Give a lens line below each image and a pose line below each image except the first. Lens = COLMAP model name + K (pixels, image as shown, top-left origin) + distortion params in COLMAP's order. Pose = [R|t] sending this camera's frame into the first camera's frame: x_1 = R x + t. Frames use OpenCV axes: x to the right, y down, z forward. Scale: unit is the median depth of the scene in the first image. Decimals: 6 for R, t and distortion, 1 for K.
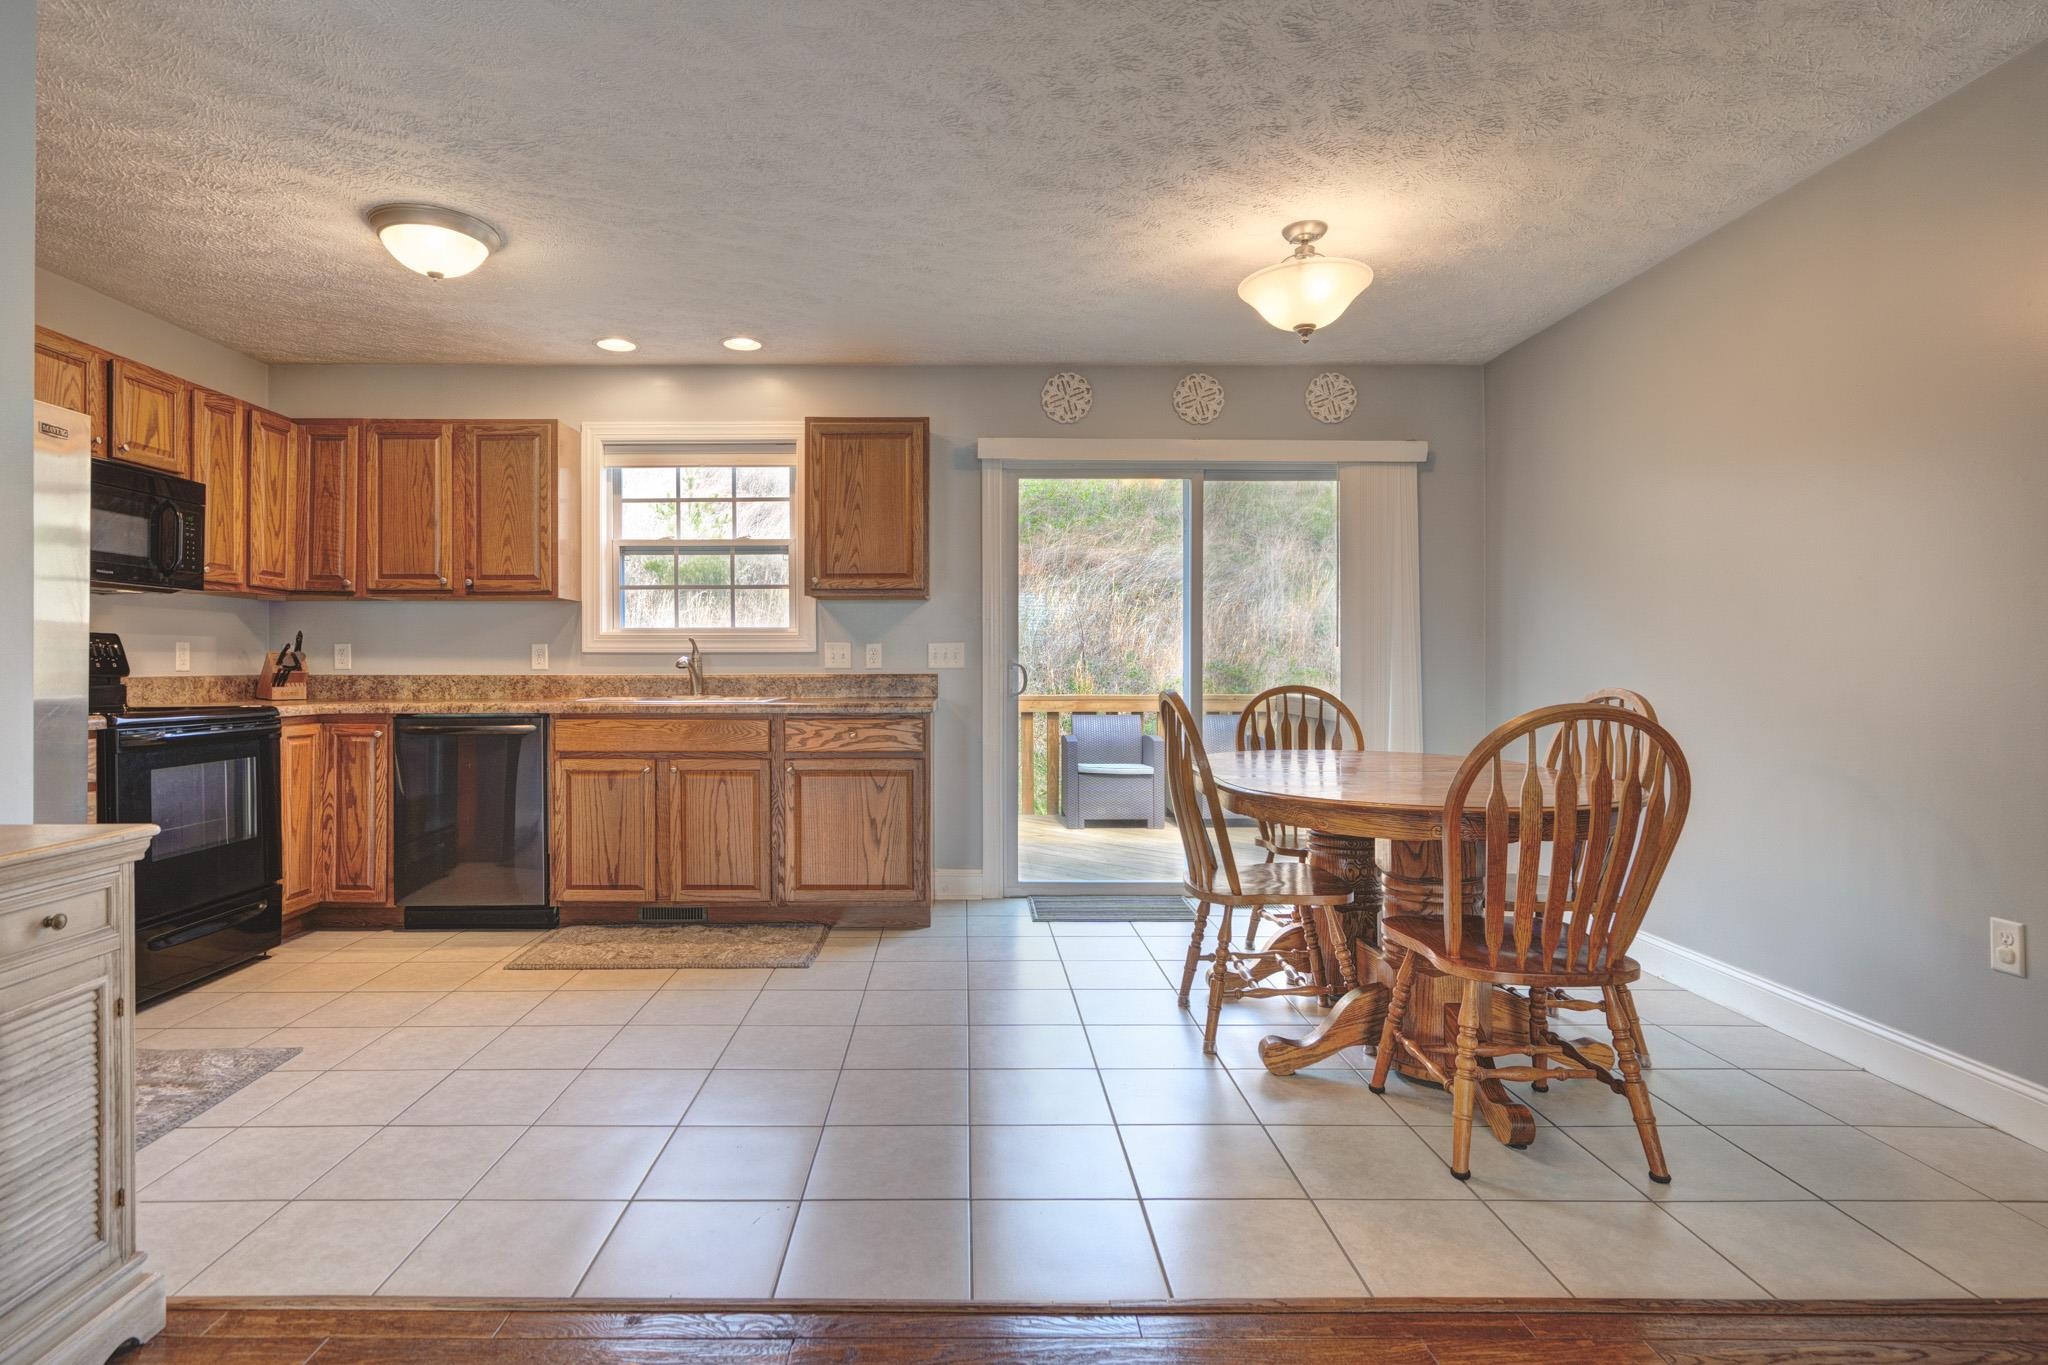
lens RADIAL K [[1030.2, 0, 958.5], [0, 1030.2, 660.6], [0, 0, 1]] dist [-0.002348, 0.003097]
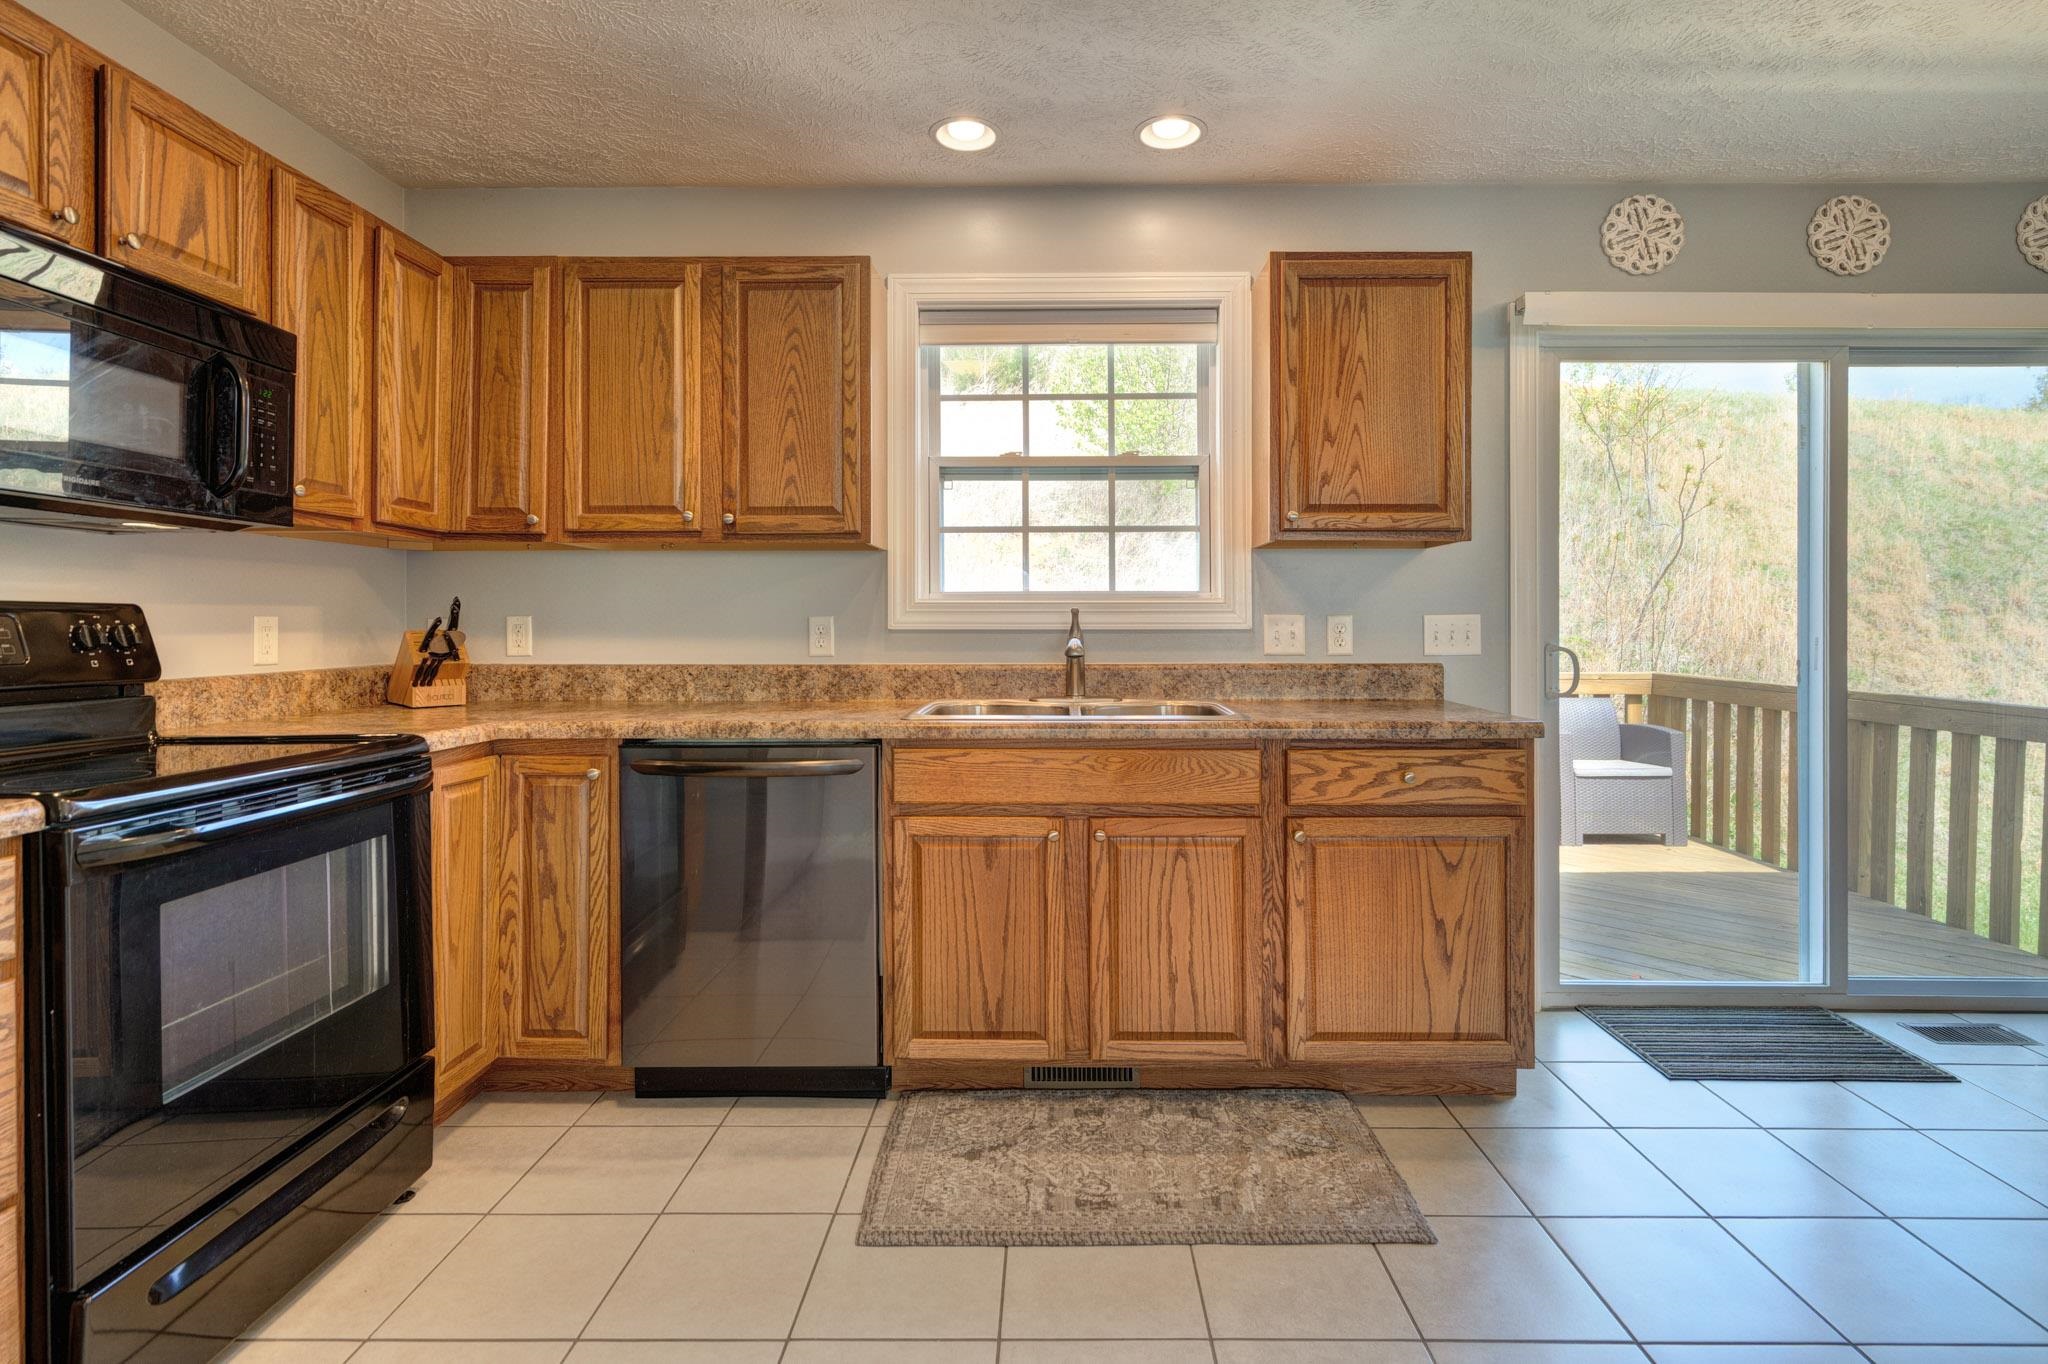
lens RADIAL K [[1030.2, 0, 1066.4], [0, 1030.2, 610.6], [0, 0, 1]] dist [-0.002348, 0.003097]
pose [[0.999999, 0.000098, -0.001273, -0.289146], [-0.000106, 0.999983, -0.005793, -0.018363], [0.001273, 0.005793, 0.999982, 0.406641]]
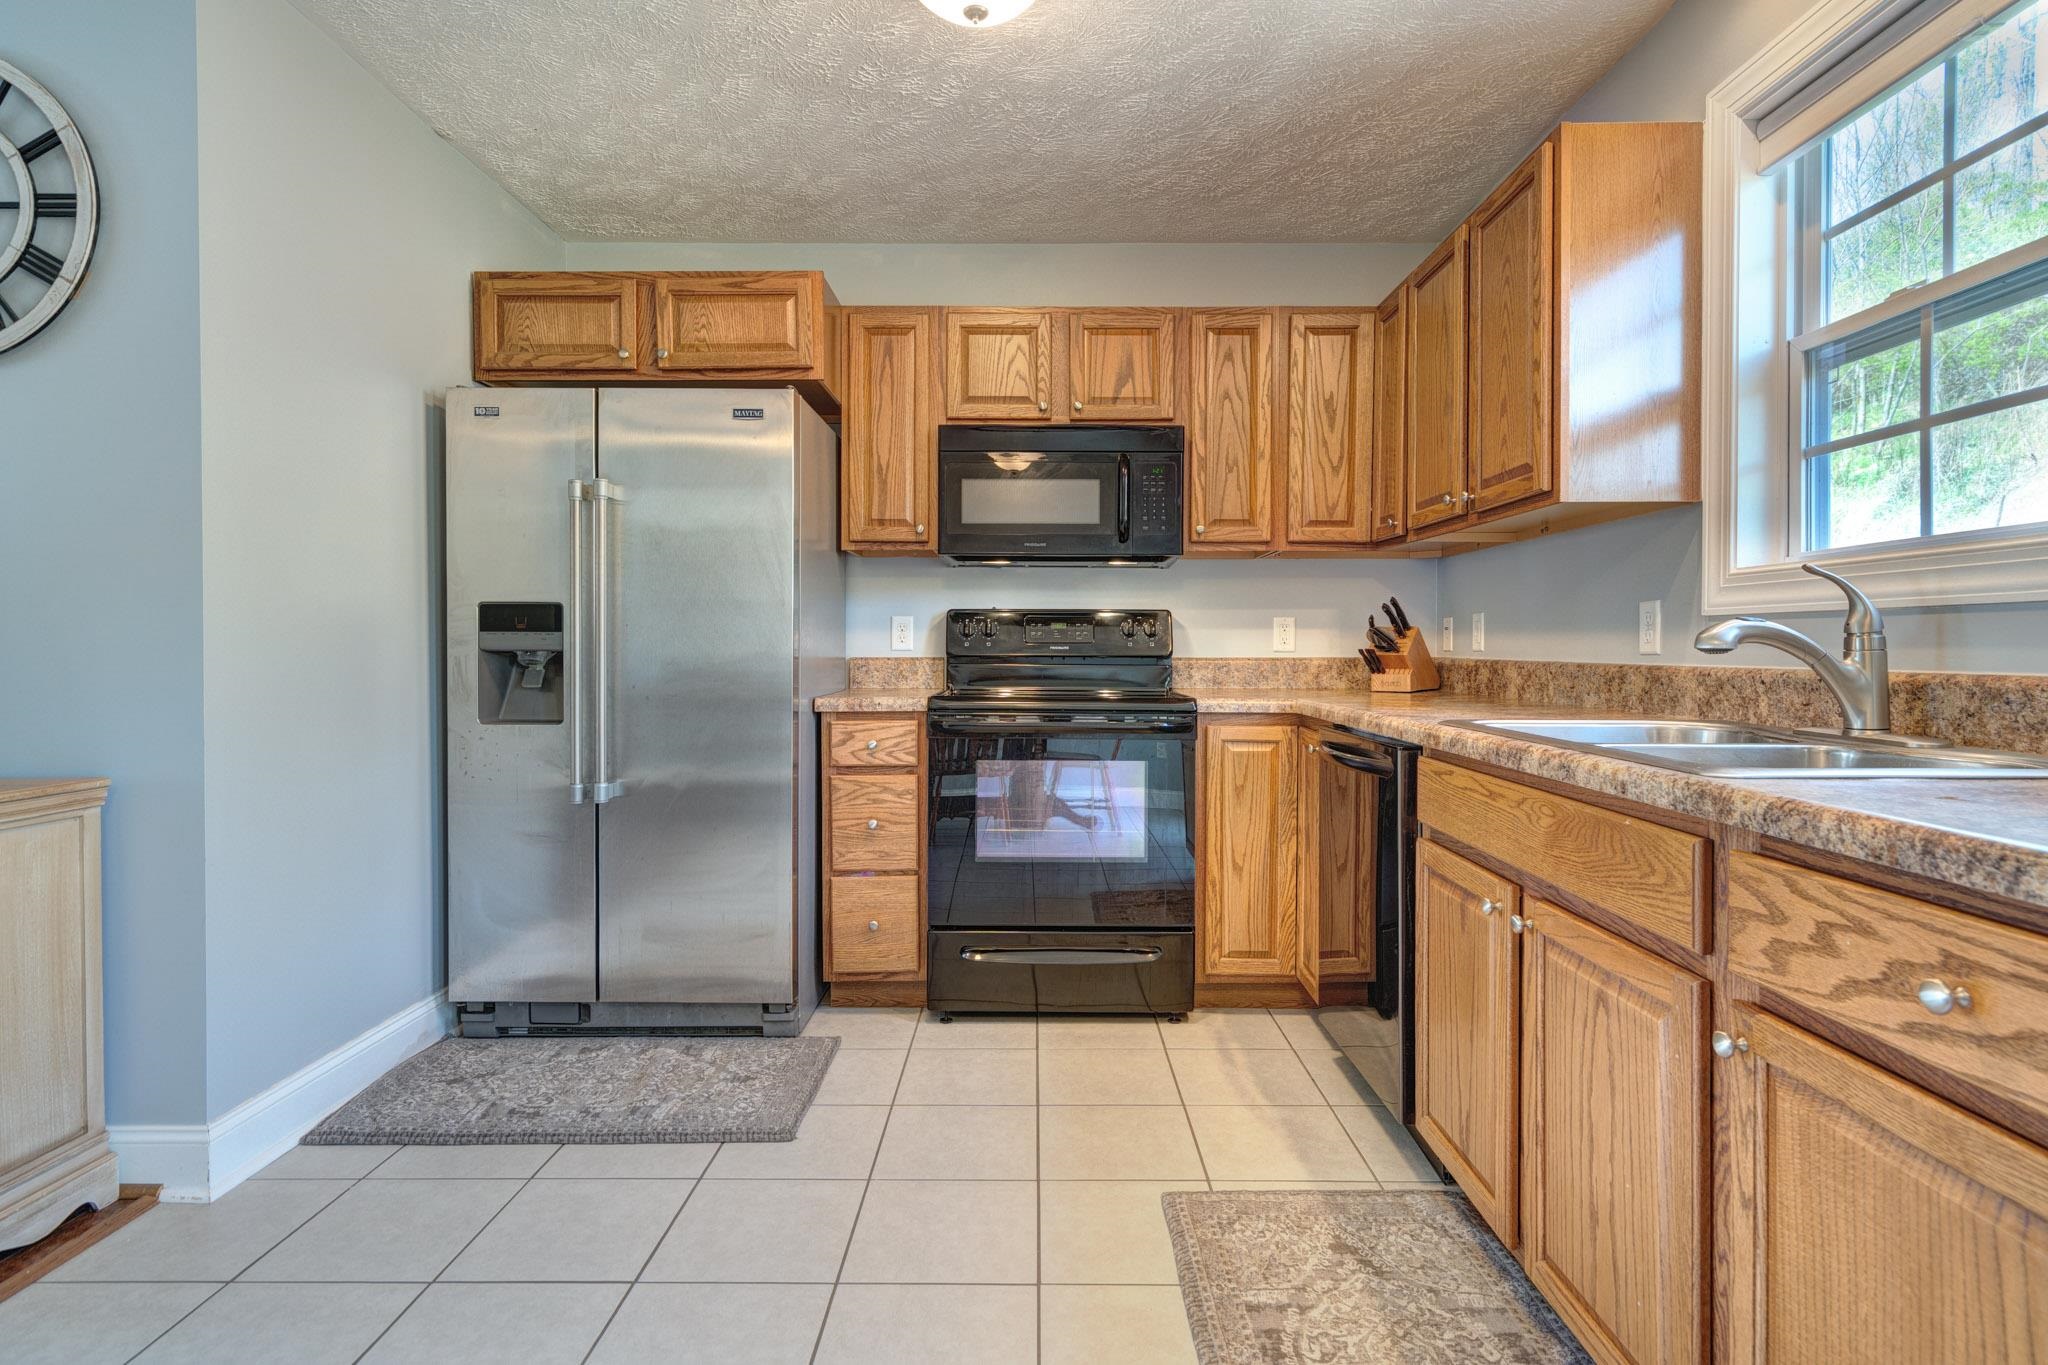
lens RADIAL K [[1035.1, 0, 1030.9], [0, 1035.1, 658.9], [0, 0, 1]] dist [0.003255, -0.000704]
pose [[-0.000327, 0.013458, -0.999909, 0.094746], [0.003598, 0.999903, 0.013457, 0.003933], [0.999993, -0.003593, -0.000376, 0.807478]]
